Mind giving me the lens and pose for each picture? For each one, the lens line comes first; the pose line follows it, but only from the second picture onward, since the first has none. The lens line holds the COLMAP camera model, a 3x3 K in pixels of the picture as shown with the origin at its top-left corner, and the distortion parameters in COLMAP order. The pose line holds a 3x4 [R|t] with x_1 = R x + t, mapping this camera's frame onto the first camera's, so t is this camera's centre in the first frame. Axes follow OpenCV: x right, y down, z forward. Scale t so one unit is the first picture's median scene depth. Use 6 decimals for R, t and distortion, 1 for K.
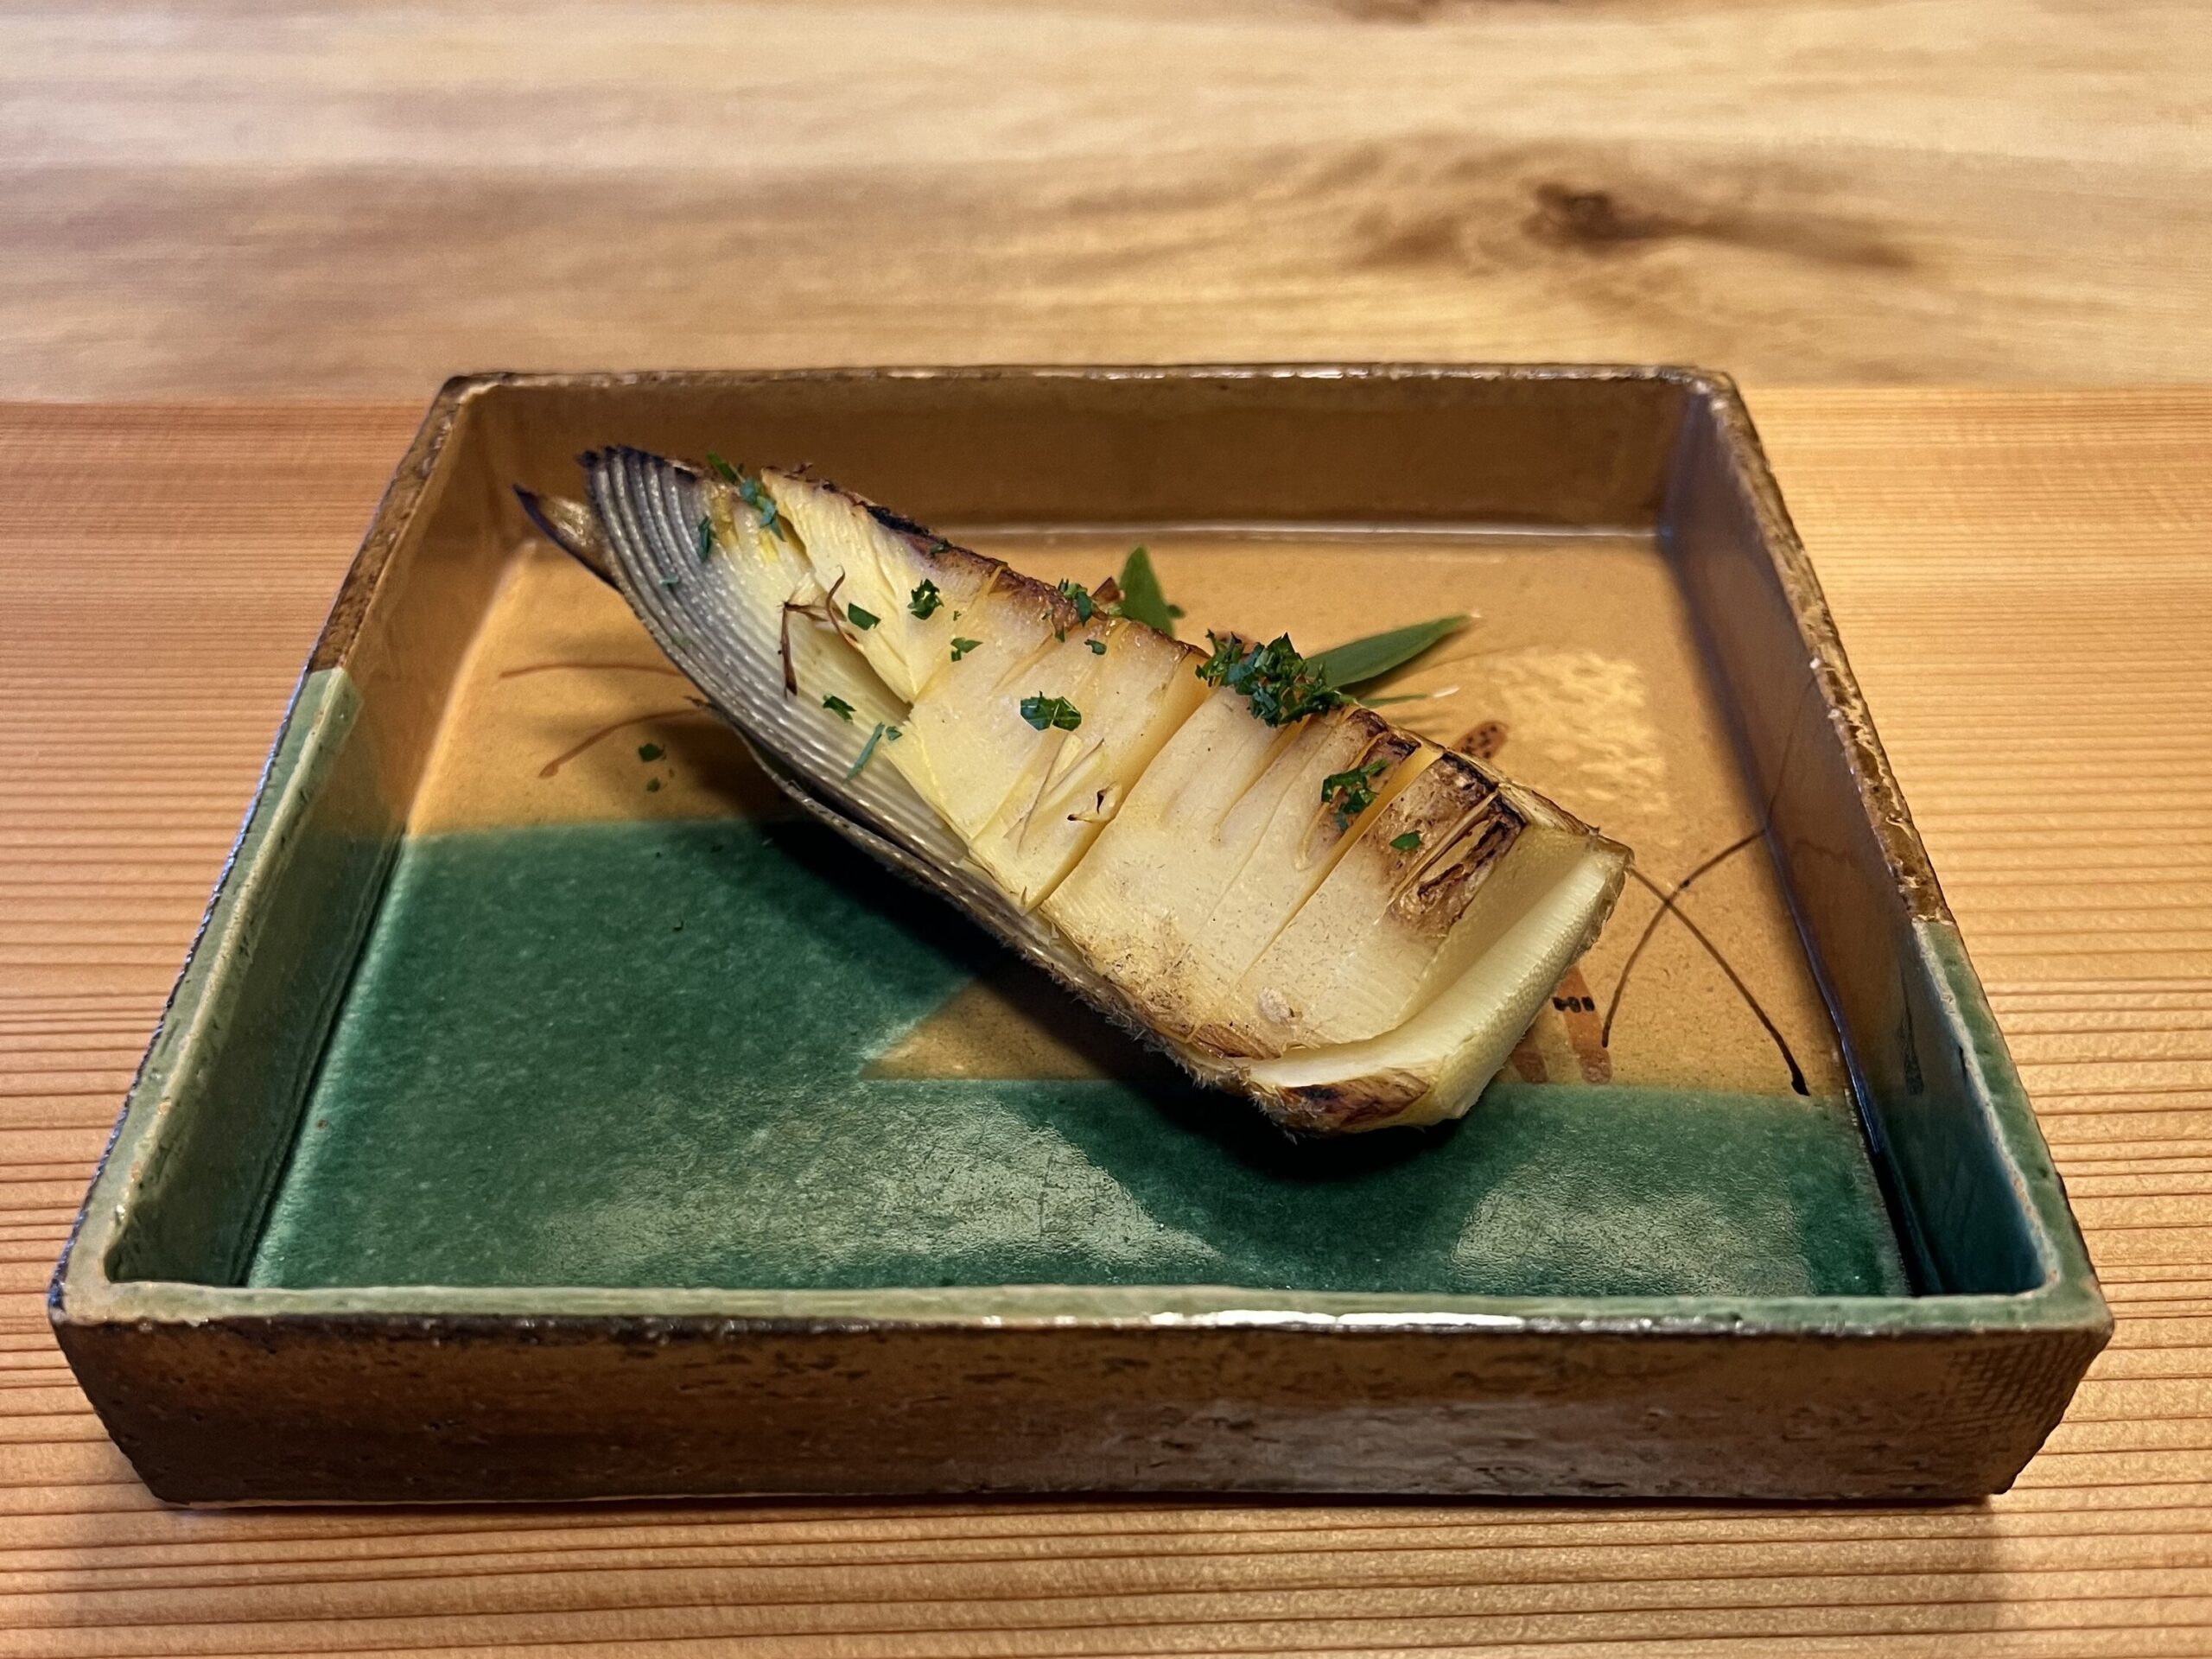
lens RADIAL K [[2238.1, 0, 1106.0], [0, 2238.1, 829.5], [0, 0, 1]] dist [0.004126, -0.010046]
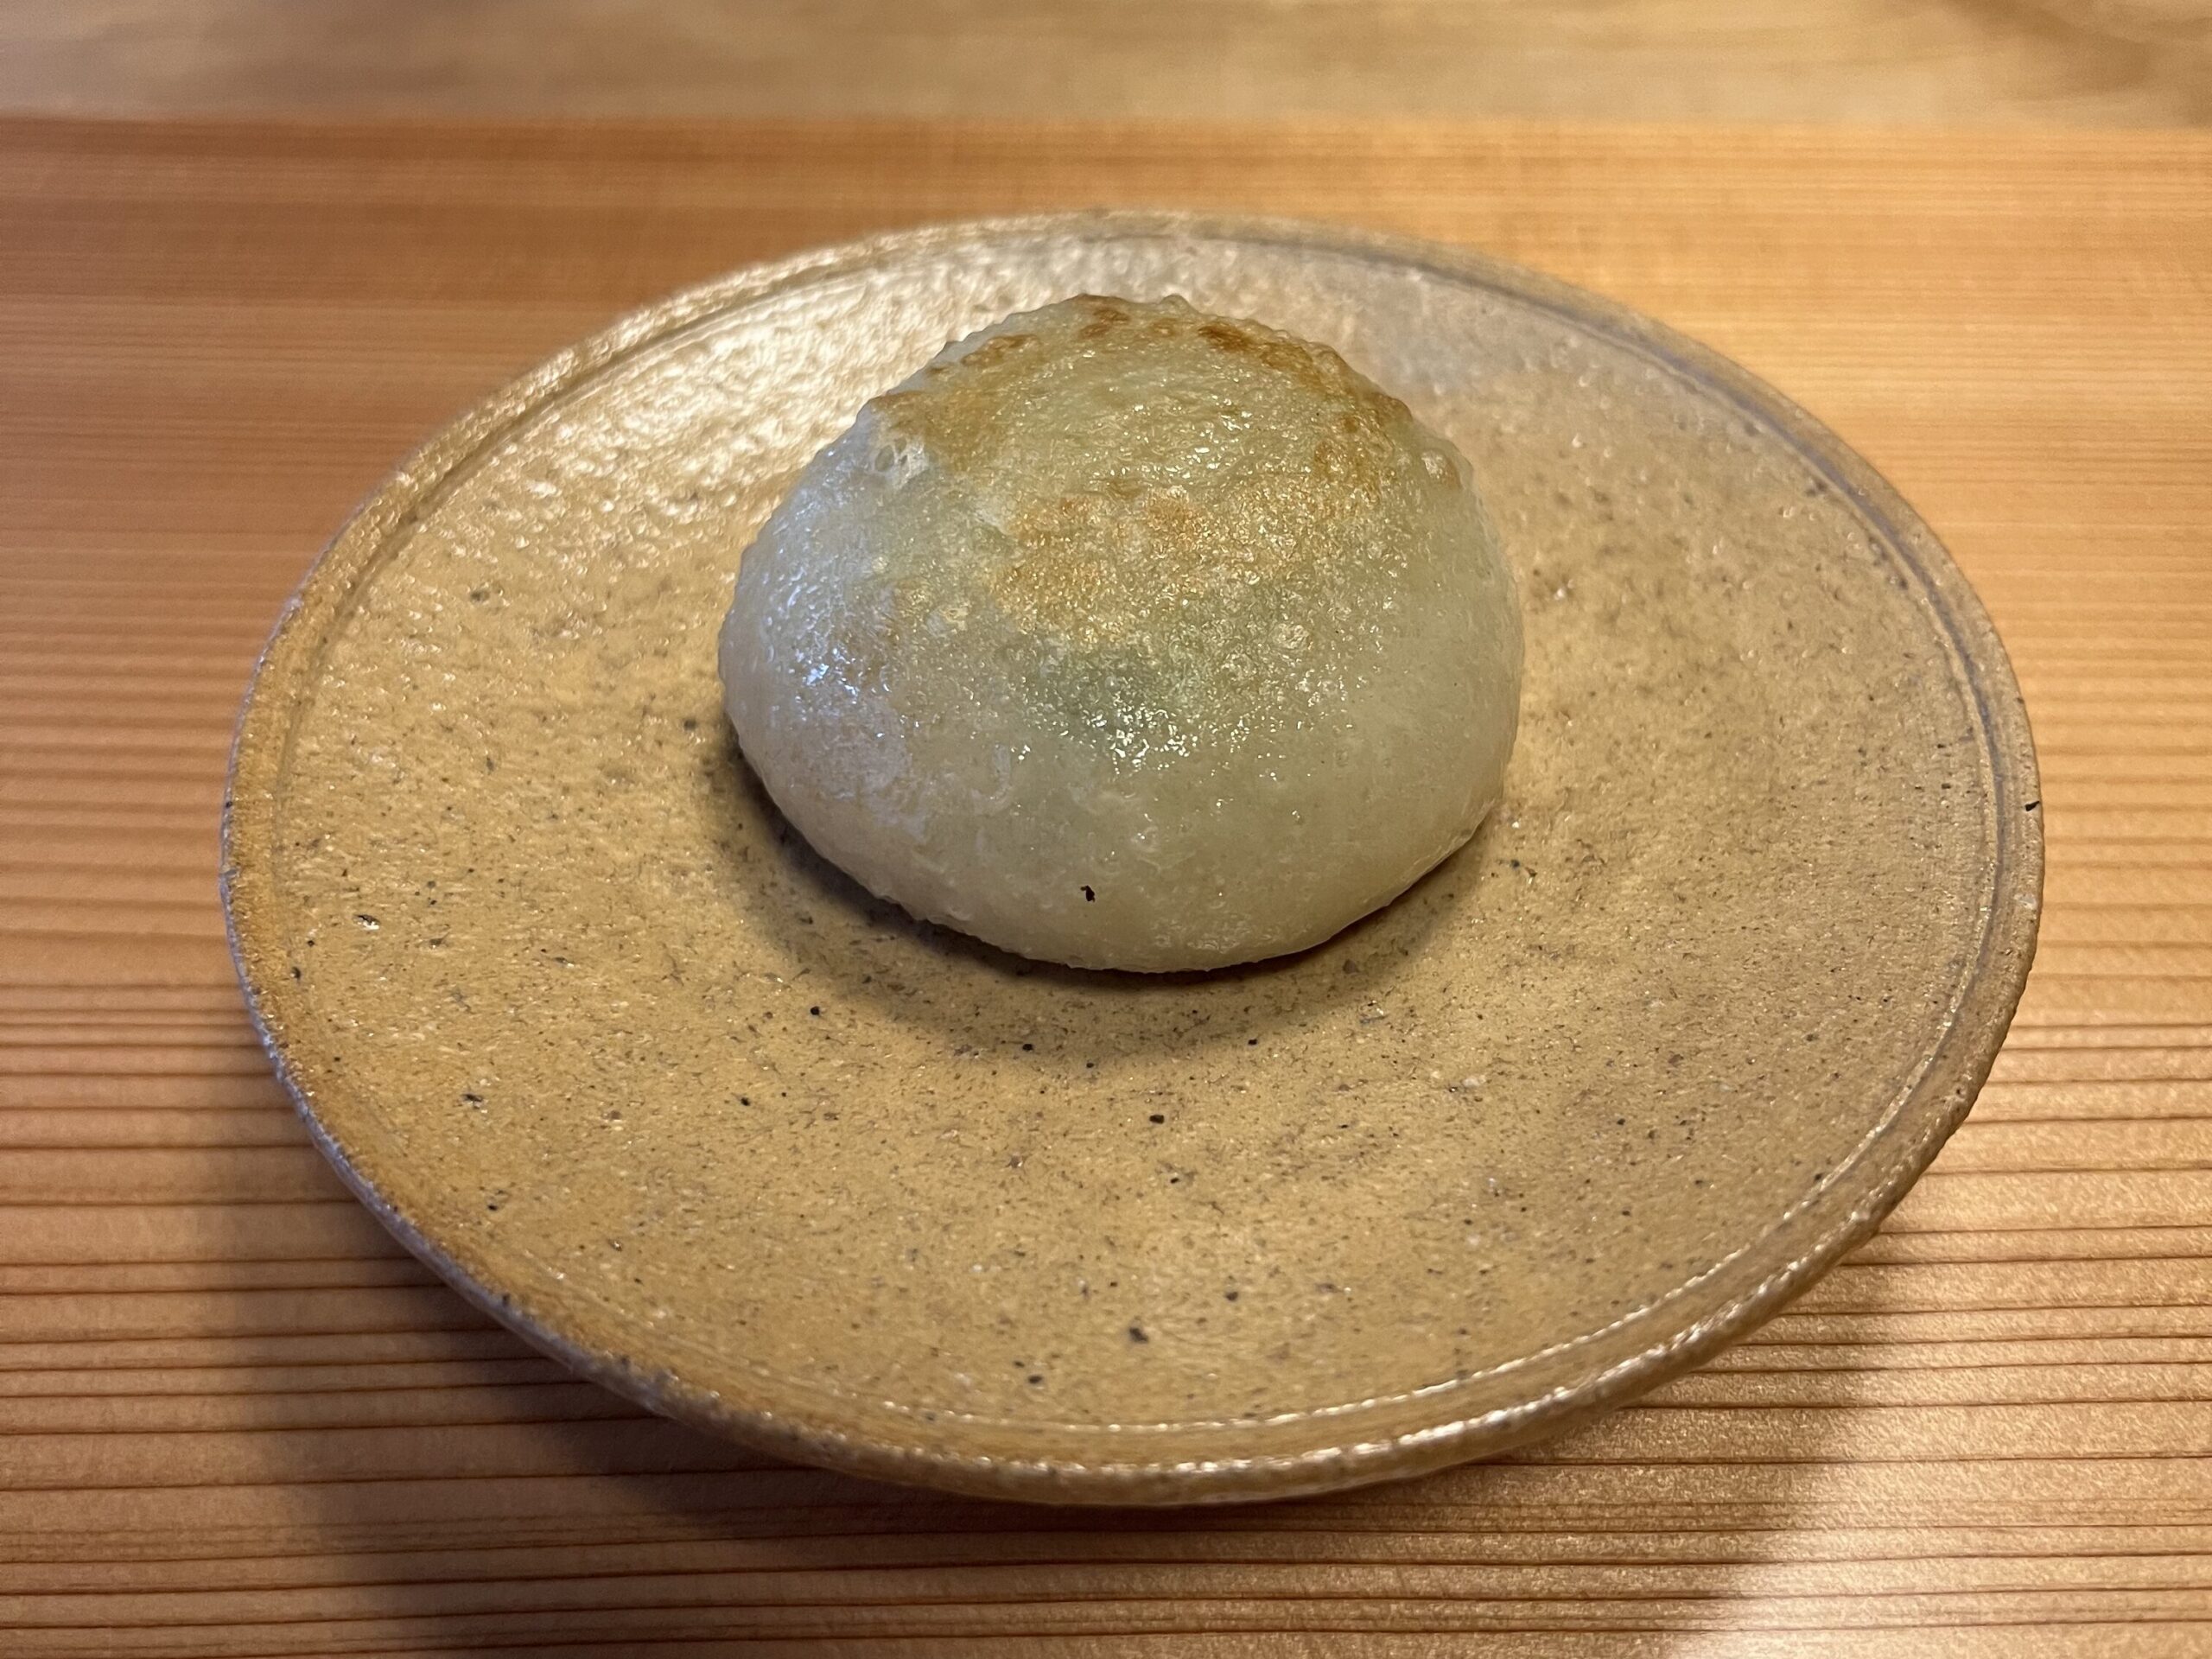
lens RADIAL K [[1803.9, 0, 1106.0], [0, 1803.9, 829.5], [0, 0, 1]] dist [-0.027610, 0.018295]
pose [[0.999671, 0.022197, -0.012865, -0.163458], [-0.019301, 0.981029, 0.192897, -0.117677], [0.016903, -0.192585, 0.981135, 0.547602]]
